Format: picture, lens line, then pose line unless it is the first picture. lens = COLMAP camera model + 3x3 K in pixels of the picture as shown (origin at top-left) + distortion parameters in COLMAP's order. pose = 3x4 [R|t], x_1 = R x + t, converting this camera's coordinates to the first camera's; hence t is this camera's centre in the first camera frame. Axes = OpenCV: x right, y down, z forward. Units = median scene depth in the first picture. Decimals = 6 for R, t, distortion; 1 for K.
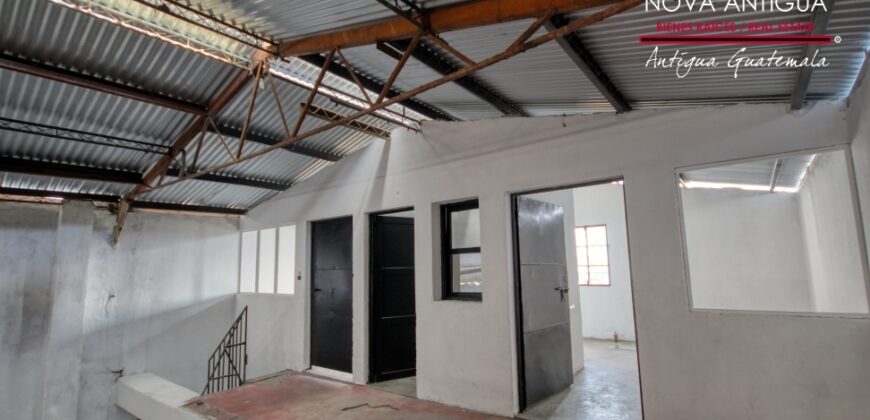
lens RADIAL K [[404.8, 0, 435.0], [0, 404.8, 210.0], [0, 0, 1]] dist [0.002425, -0.004599]
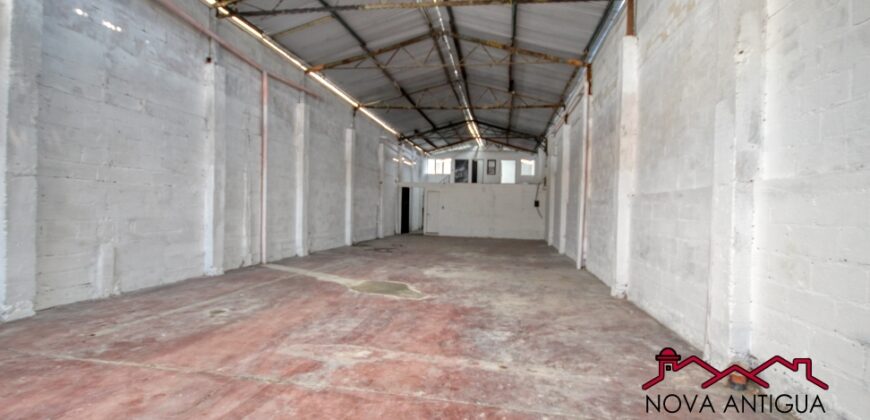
lens RADIAL K [[403.3, 0, 437.6], [0, 403.3, 214.7], [0, 0, 1]] dist [0.029074, -0.024058]
pose [[0.870717, 0.048430, 0.489394, -3.372567], [-0.117886, 0.986680, 0.112098, 0.193698], [-0.477446, -0.155299, 0.864828, -3.826601]]
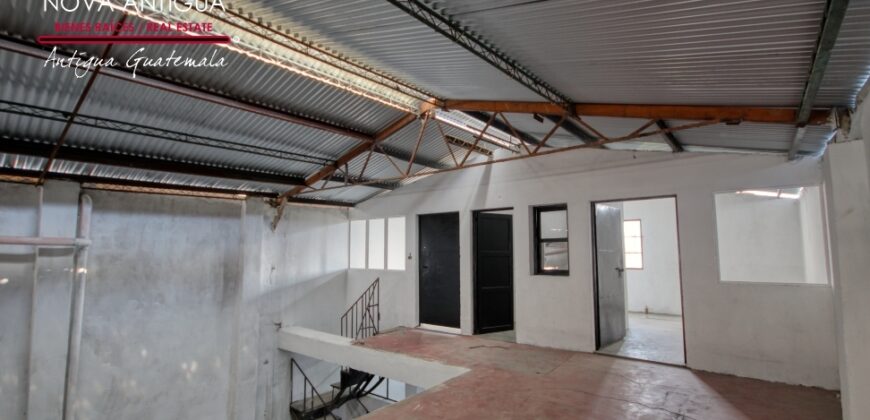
lens RADIAL K [[404.8, 0, 435.0], [0, 404.8, 210.0], [0, 0, 1]] dist [0.002425, -0.004599]
pose [[0.999700, 0.018649, -0.015849, -0.278338], [-0.018019, 0.999078, 0.038959, -0.046137], [0.016561, -0.038662, 0.999115, -0.358472]]
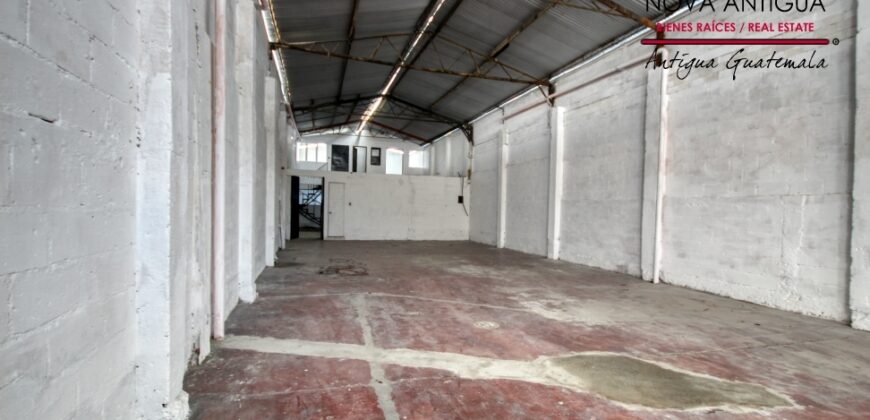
lens RADIAL K [[404.8, 0, 435.0], [0, 404.8, 210.0], [0, 0, 1]] dist [0.002425, -0.004599]
pose [[0.566764, 0.041977, 0.822810, -3.572315], [-0.148522, 0.987545, 0.051923, 0.363174], [-0.810383, -0.151633, 0.565939, -2.628531]]
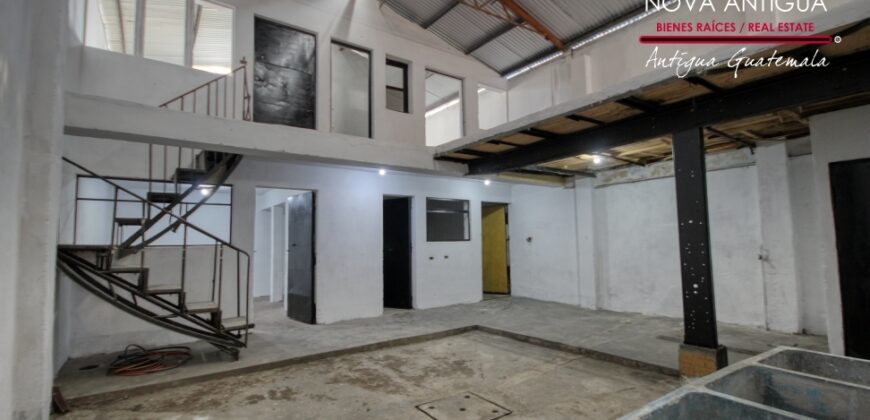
lens RADIAL K [[403.3, 0, 437.6], [0, 403.3, 214.7], [0, 0, 1]] dist [0.029074, -0.024058]
pose [[0.272700, 0.086045, 0.958244, -1.369169], [-0.121822, 0.991064, -0.054324, 0.646689], [-0.954355, -0.101921, 0.280745, 0.207983]]
